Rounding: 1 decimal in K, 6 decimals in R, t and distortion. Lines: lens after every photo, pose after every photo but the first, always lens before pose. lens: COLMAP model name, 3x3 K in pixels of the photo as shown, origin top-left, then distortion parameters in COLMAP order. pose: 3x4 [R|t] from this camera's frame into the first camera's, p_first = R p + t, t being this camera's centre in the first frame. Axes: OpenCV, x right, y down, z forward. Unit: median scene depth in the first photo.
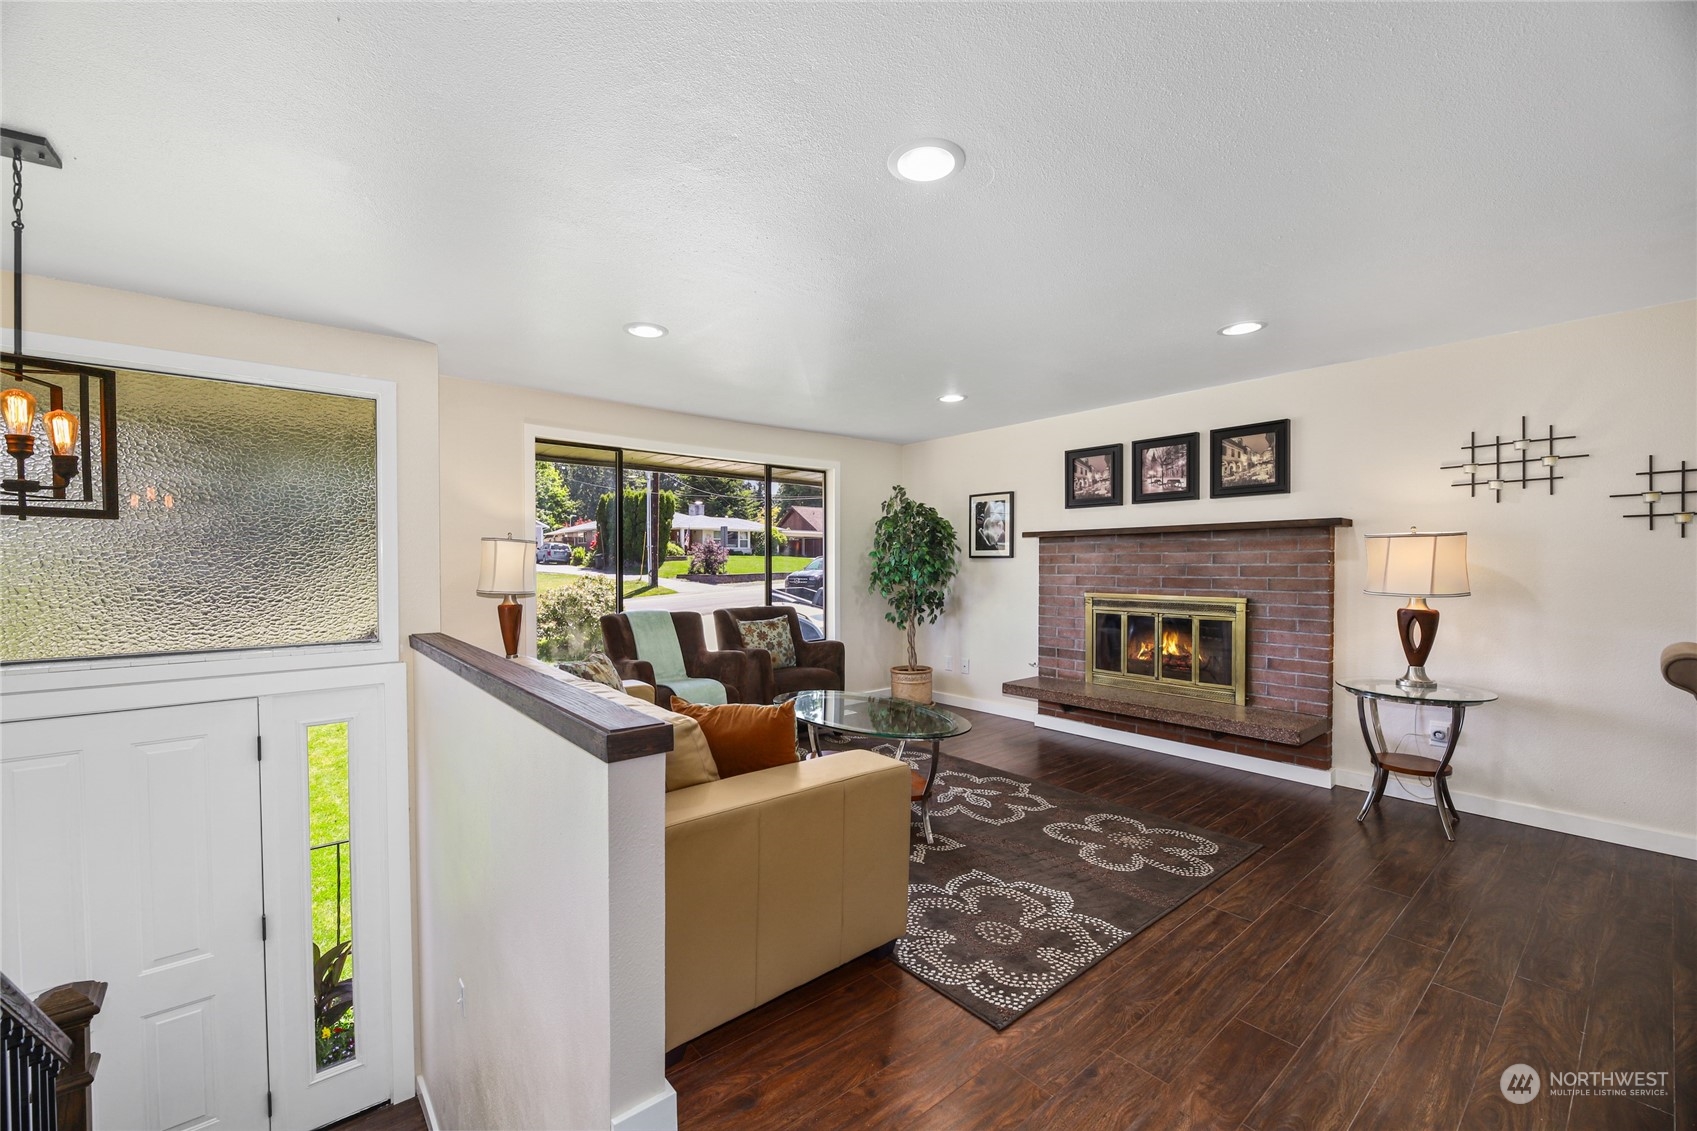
lens RADIAL K [[684.5, 0, 846.2], [0, 684.5, 570.6], [0, 0, 1]] dist [0.004248, 0.000115]
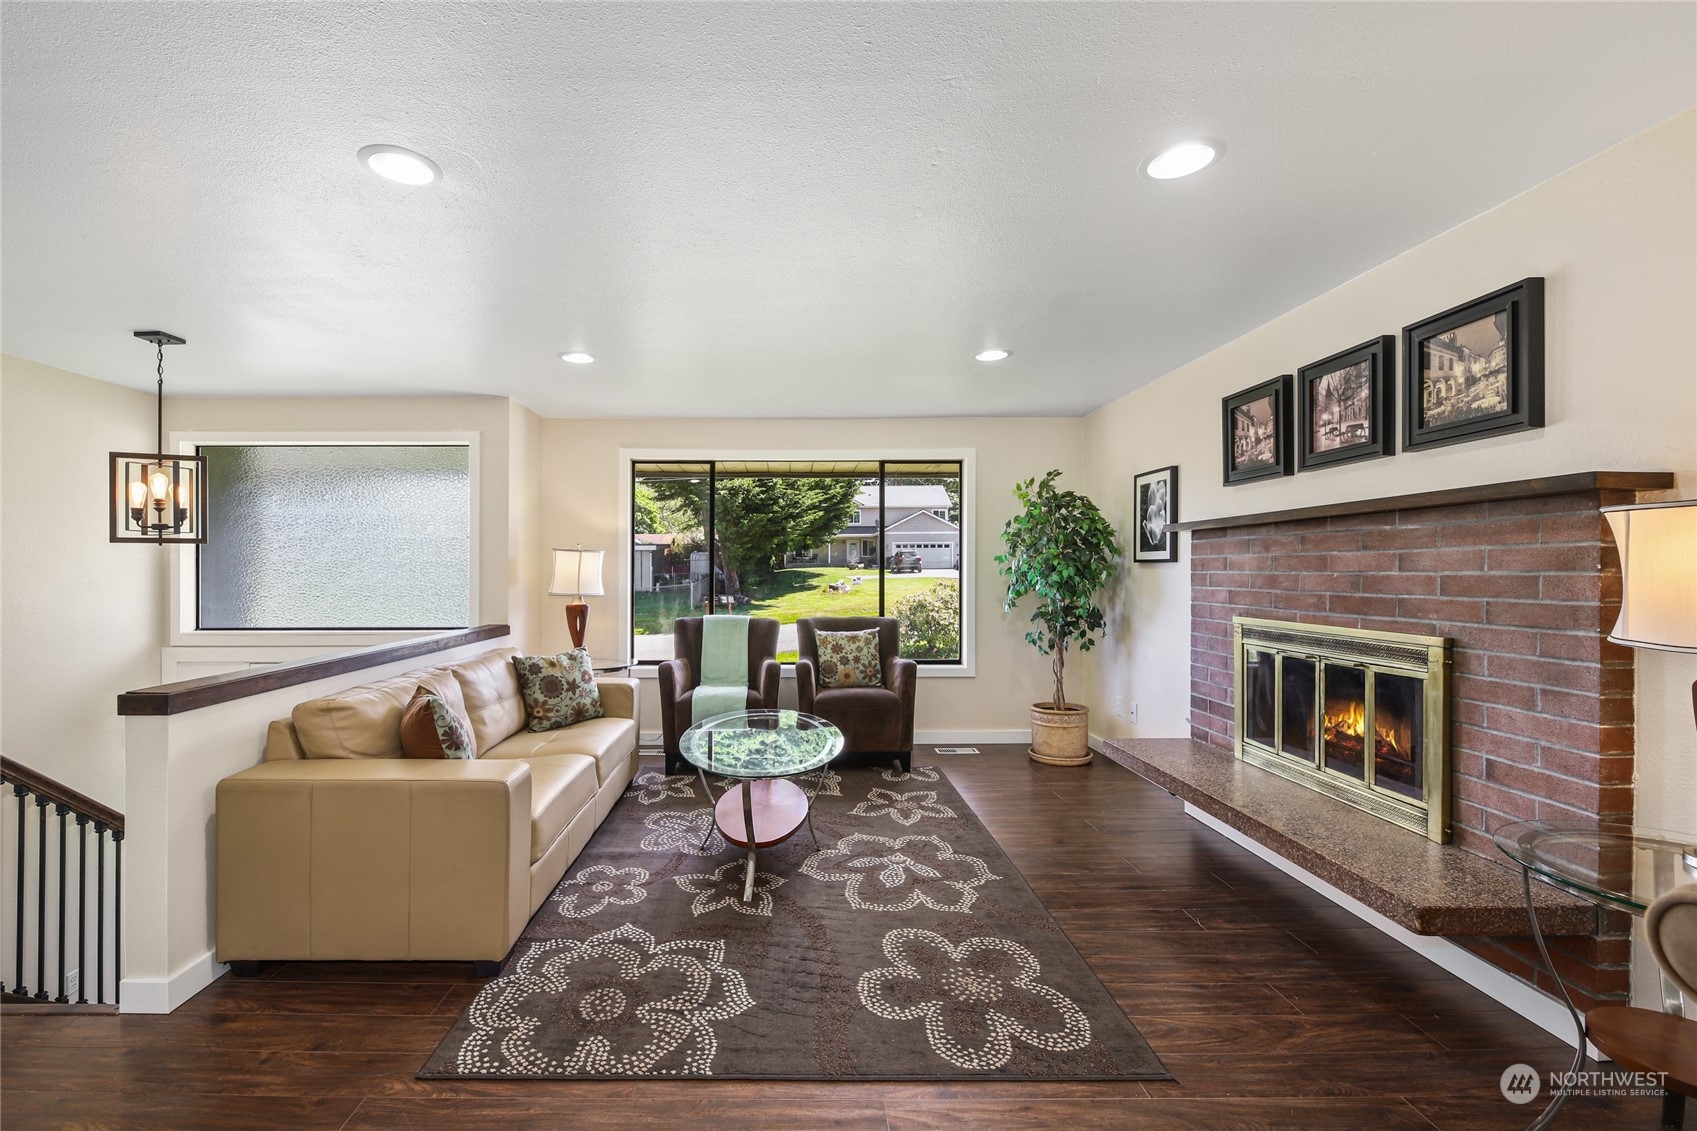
lens RADIAL K [[744.6, 0, 846.8], [0, 744.6, 566.2], [0, 0, 1]] dist [-0.001603, -0.000426]
pose [[0.766570, -0.002031, -0.642158, 0.554040], [-0.007266, 0.999904, -0.011835, -0.003684], [0.642120, 0.013738, 0.766481, 0.252556]]
